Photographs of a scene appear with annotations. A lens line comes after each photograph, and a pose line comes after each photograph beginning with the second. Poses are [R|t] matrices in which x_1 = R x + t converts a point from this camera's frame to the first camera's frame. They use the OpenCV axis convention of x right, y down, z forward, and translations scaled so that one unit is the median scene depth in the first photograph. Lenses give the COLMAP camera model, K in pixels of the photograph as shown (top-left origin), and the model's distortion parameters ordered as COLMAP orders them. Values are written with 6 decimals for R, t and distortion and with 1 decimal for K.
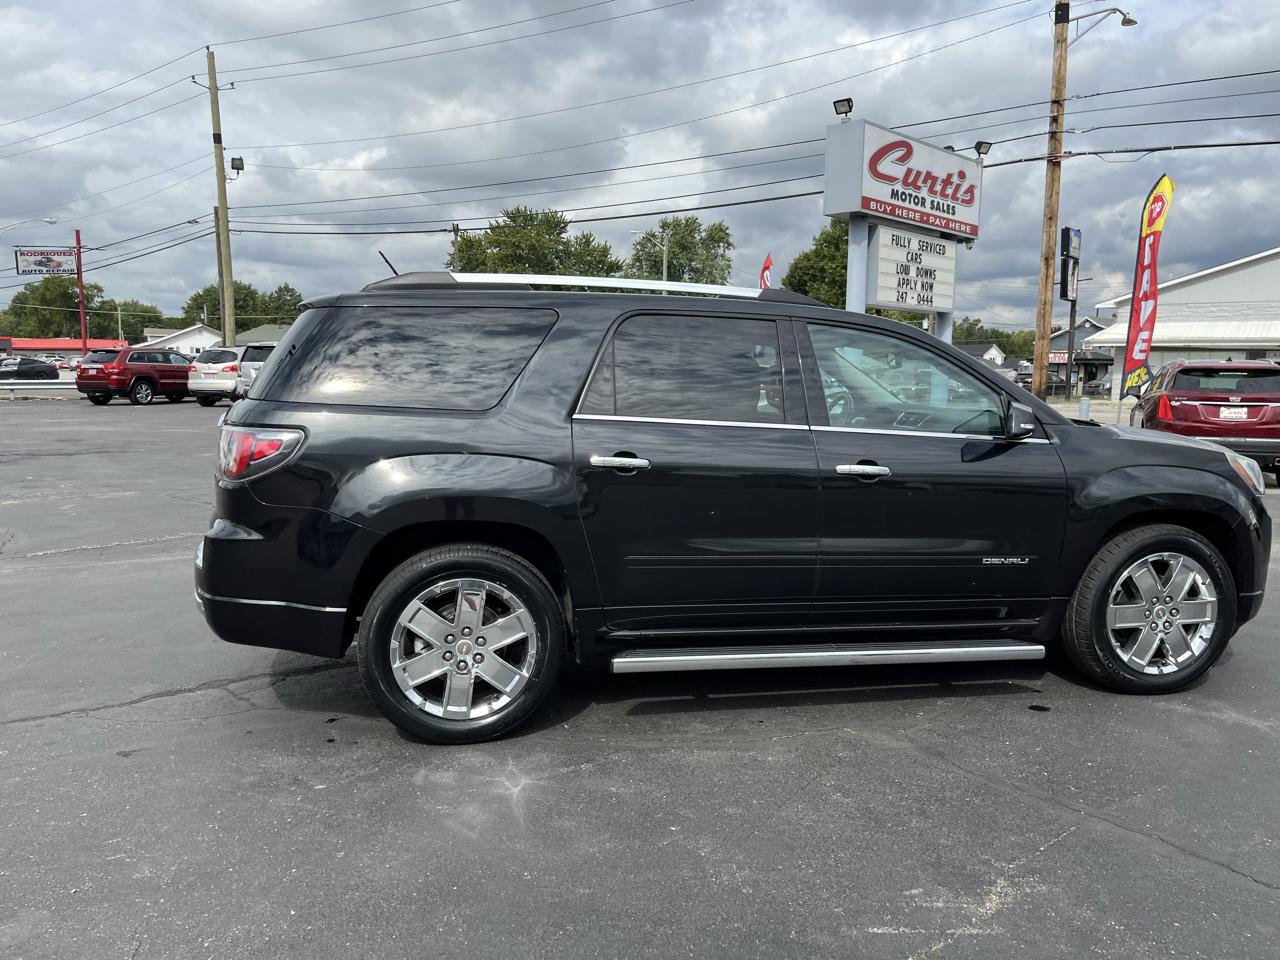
lens RADIAL K [[972.8, 0, 653.8], [0, 972.8, 485.1], [0, 0, 1]] dist [0.060315, -0.080856]
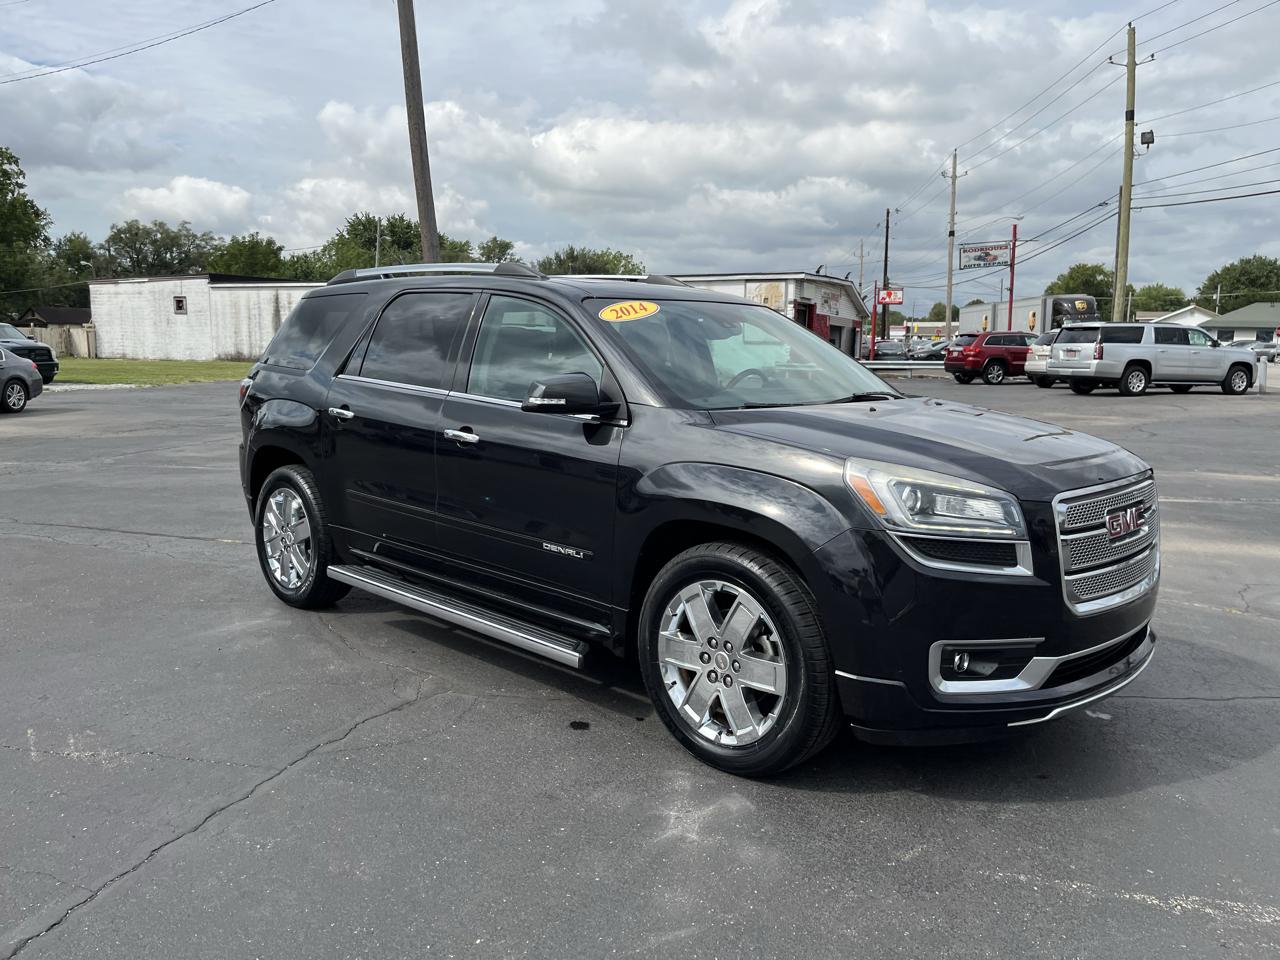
lens RADIAL K [[972.8, 0, 648.3], [0, 972.8, 482.5], [0, 0, 1]] dist [0.060315, -0.080856]
pose [[0.568341, 0.109602, -0.815461, 0.341119], [-0.098600, 0.993019, 0.064747, -0.015273], [0.816864, 0.043607, 0.575180, 0.165422]]
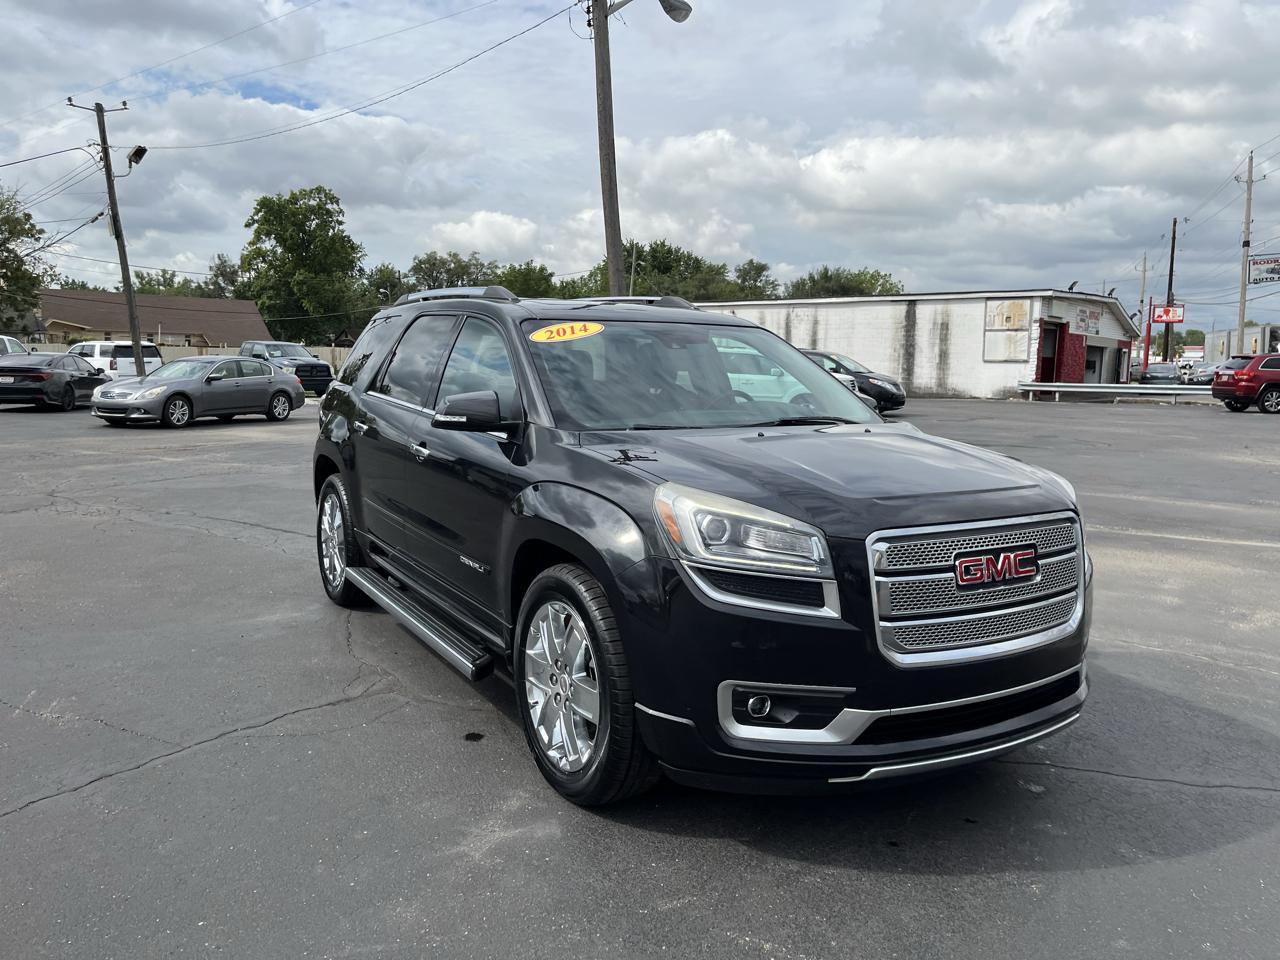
lens RADIAL K [[972.8, 0, 648.3], [0, 972.8, 472.9], [0, 0, 1]] dist [0.060315, -0.080856]
pose [[0.336588, 0.101471, -0.936169, 0.384092], [-0.121730, 0.990524, 0.063596, -0.026272], [0.933751, 0.092554, 0.345751, 0.251049]]
